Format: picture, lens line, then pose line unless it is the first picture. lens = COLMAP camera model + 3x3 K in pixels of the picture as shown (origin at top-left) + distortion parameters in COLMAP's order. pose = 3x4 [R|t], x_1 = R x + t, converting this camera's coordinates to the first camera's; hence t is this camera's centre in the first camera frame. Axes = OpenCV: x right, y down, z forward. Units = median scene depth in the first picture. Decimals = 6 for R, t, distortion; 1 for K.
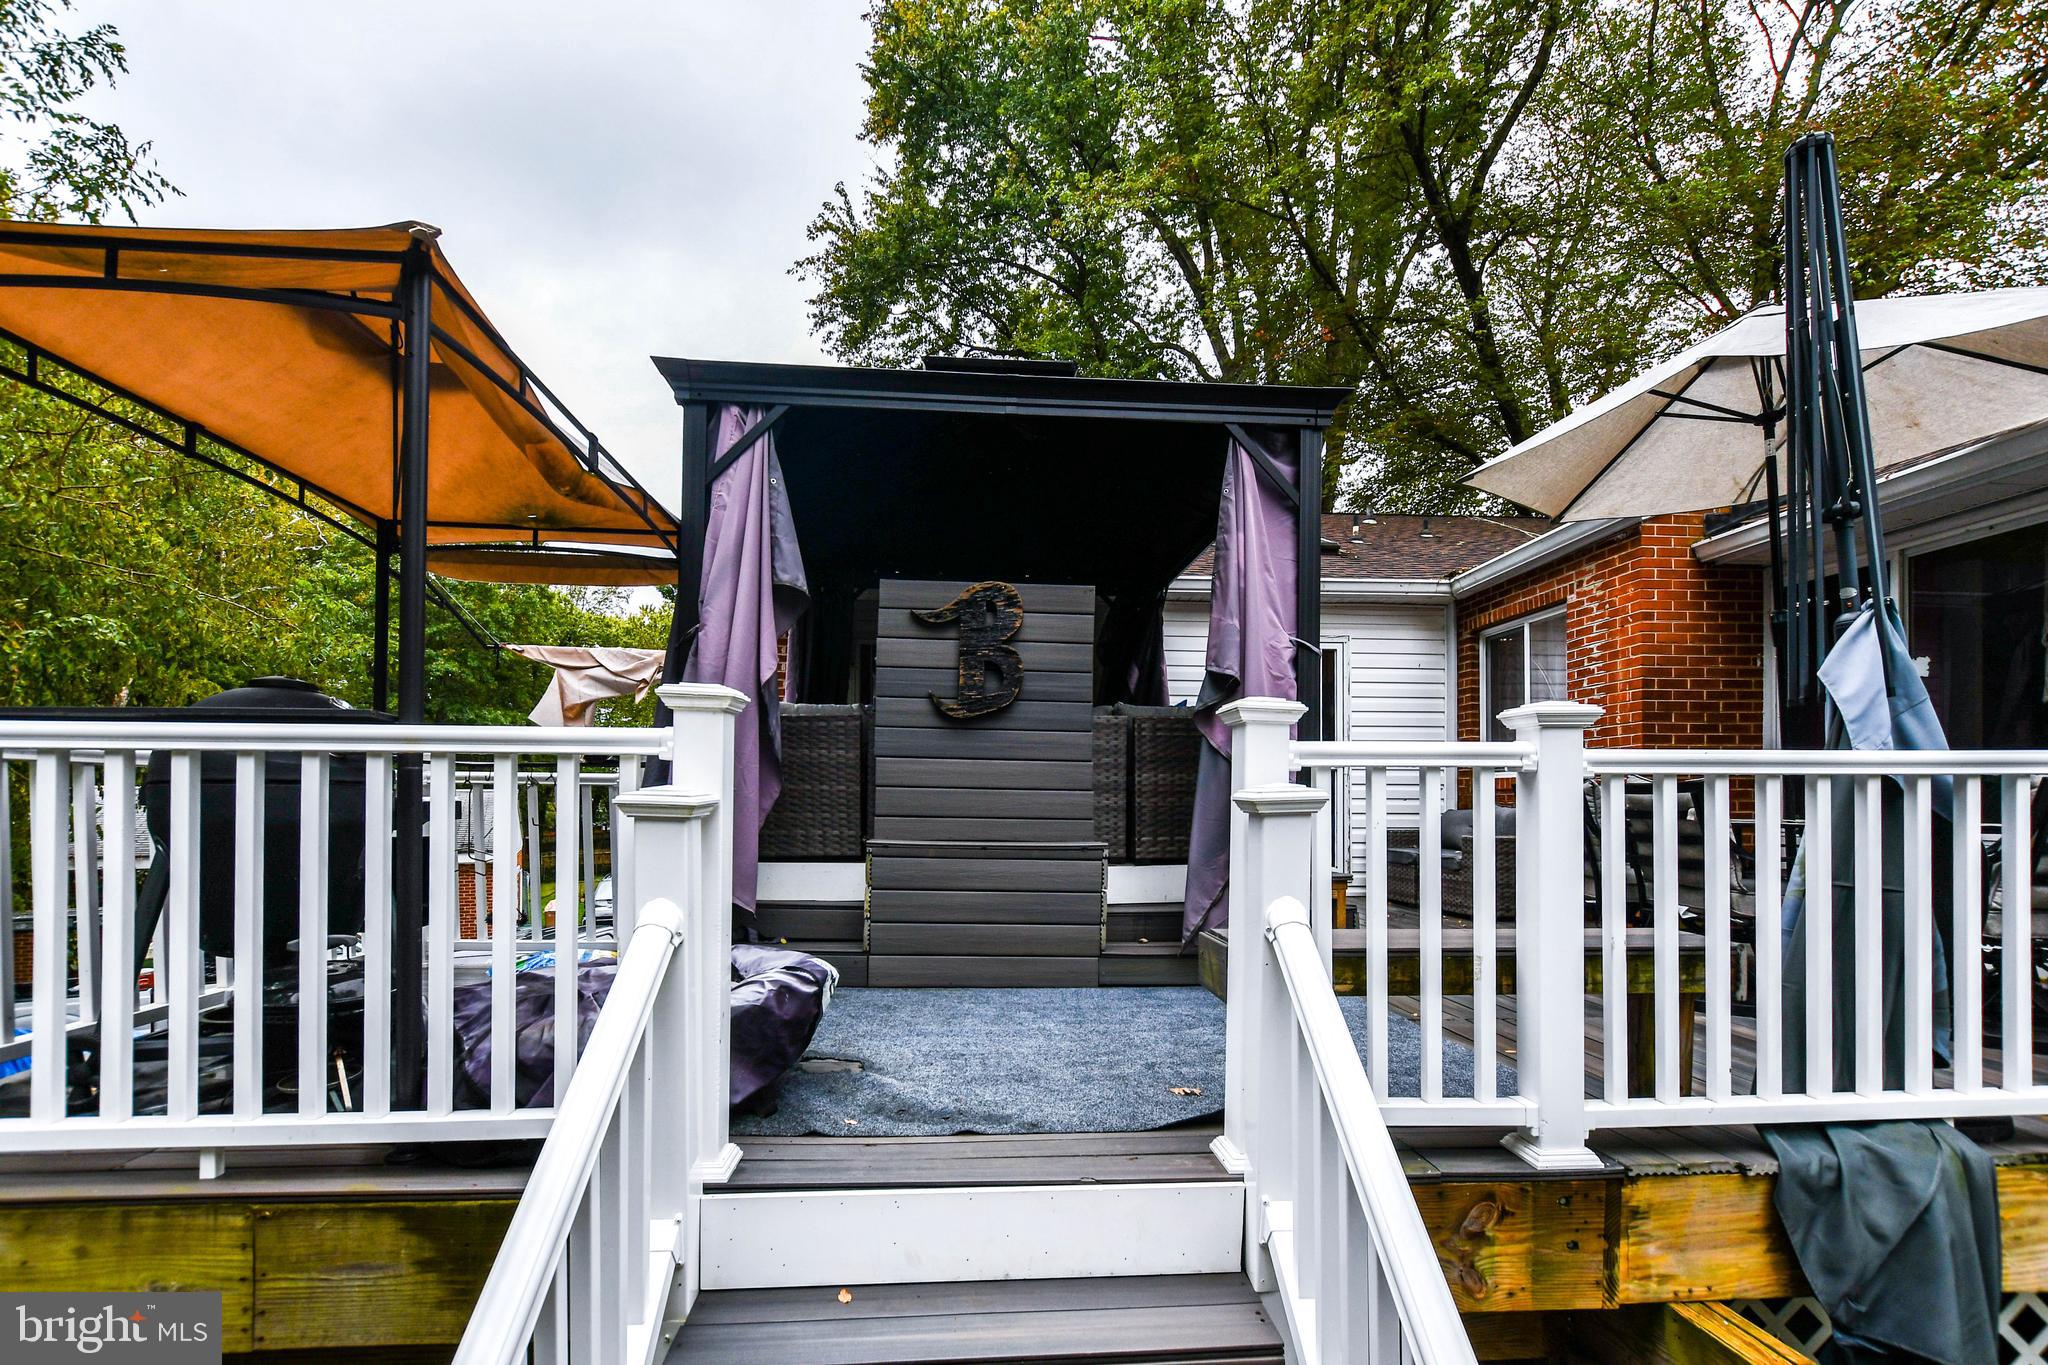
lens RADIAL K [[931.0, 0, 1025.2], [0, 931.0, 797.5], [0, 0, 1]] dist [-0.011110, 0.001999]
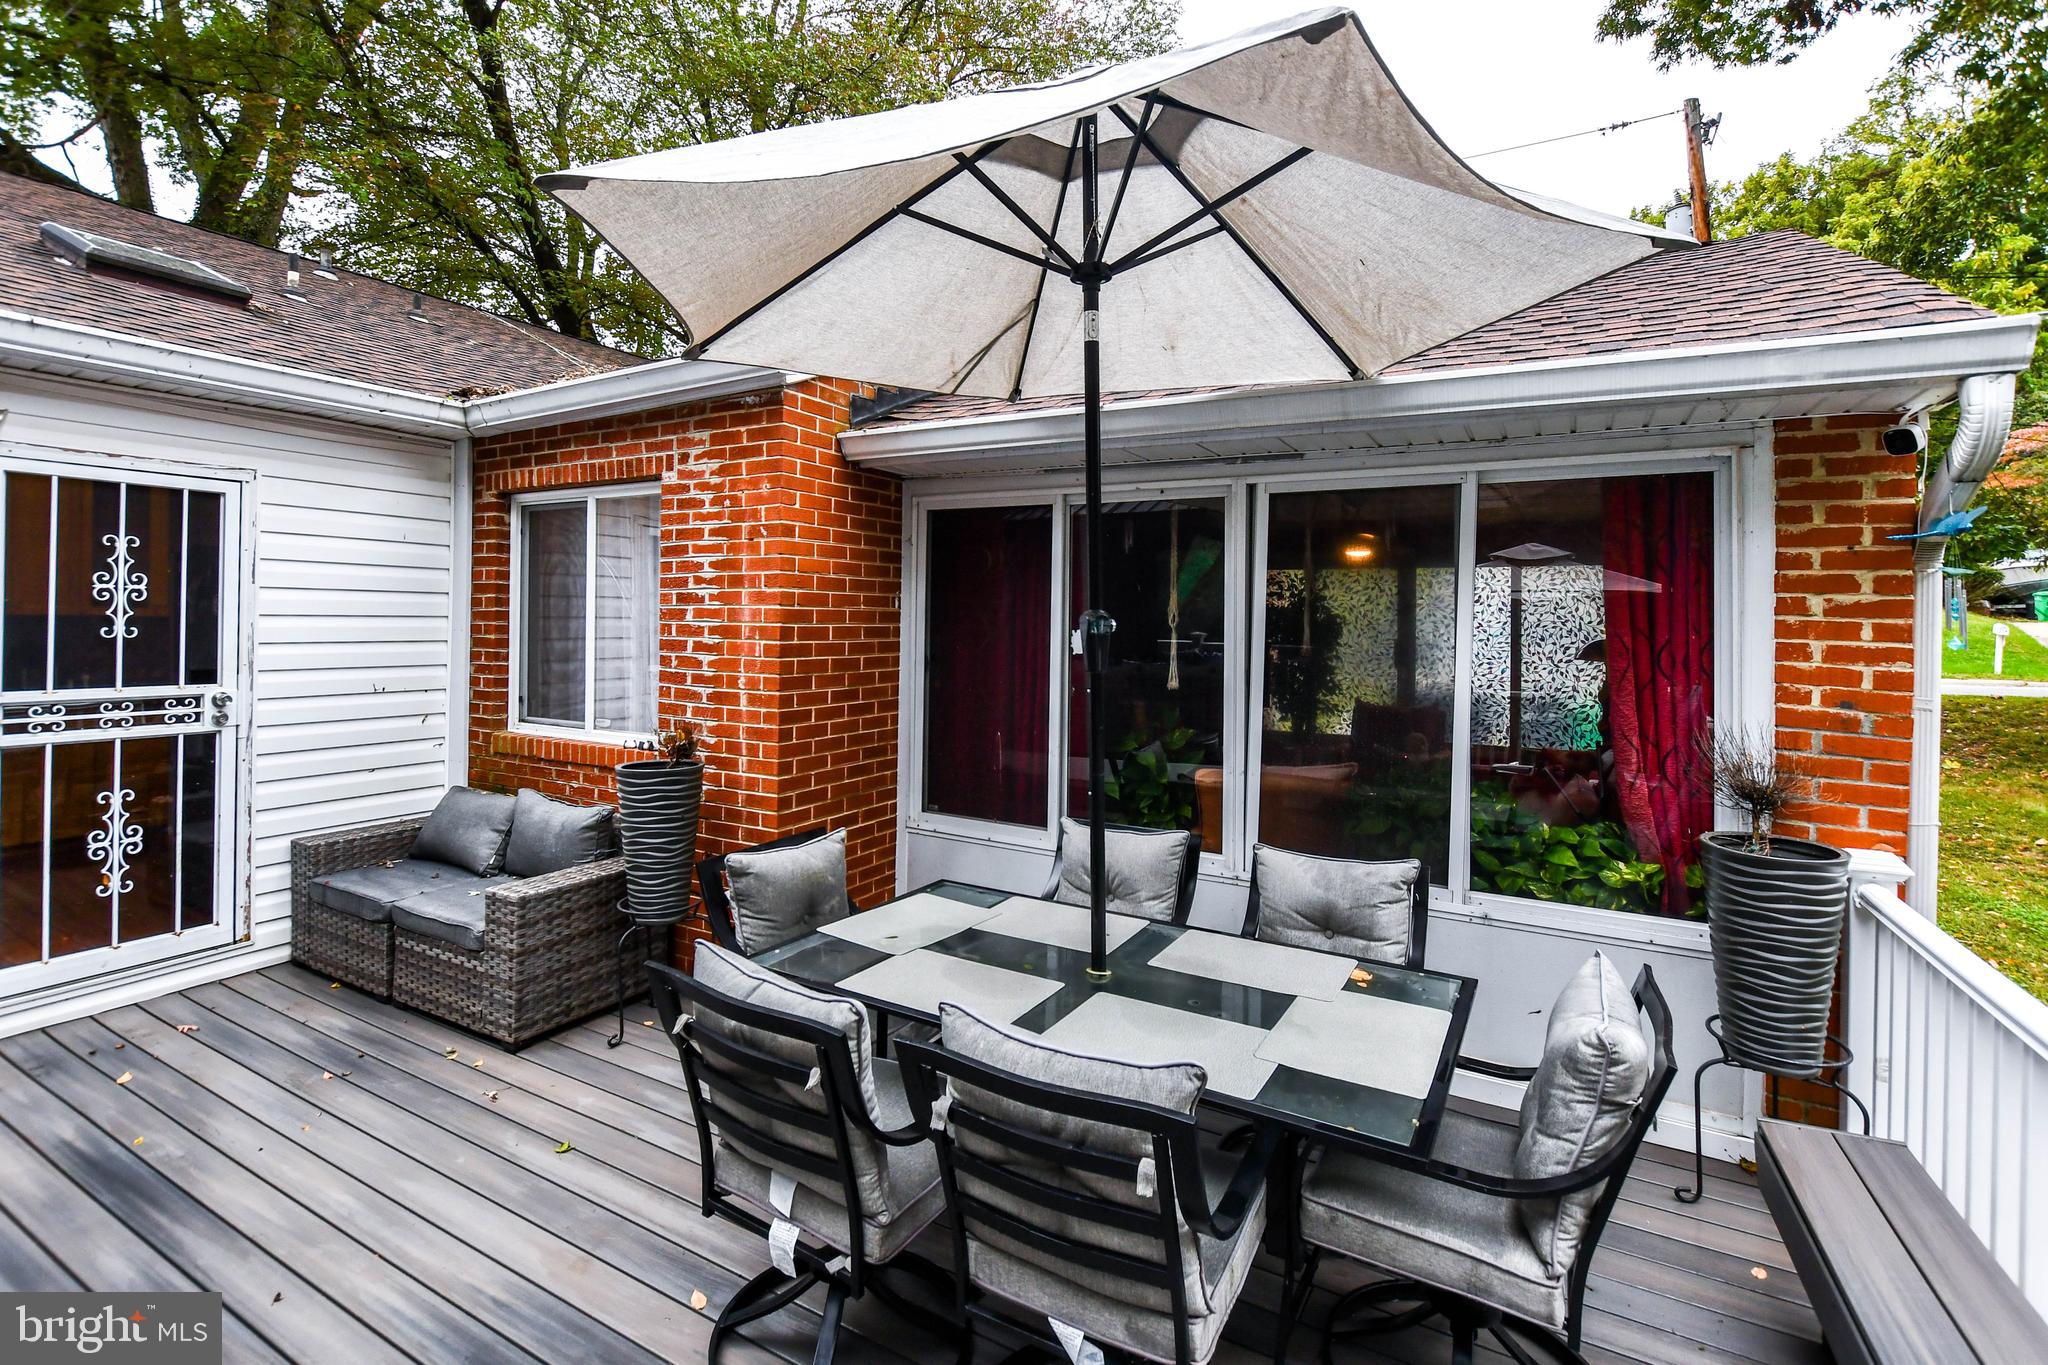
lens RADIAL K [[931.0, 0, 1015.6], [0, 931.0, 622.1], [0, 0, 1]] dist [-0.011110, 0.001999]
pose [[0.548910, 0.007732, 0.835846, 0.186540], [-0.018799, 0.999818, 0.003096, -0.121802], [-0.835670, -0.017412, 0.548956, 0.448717]]
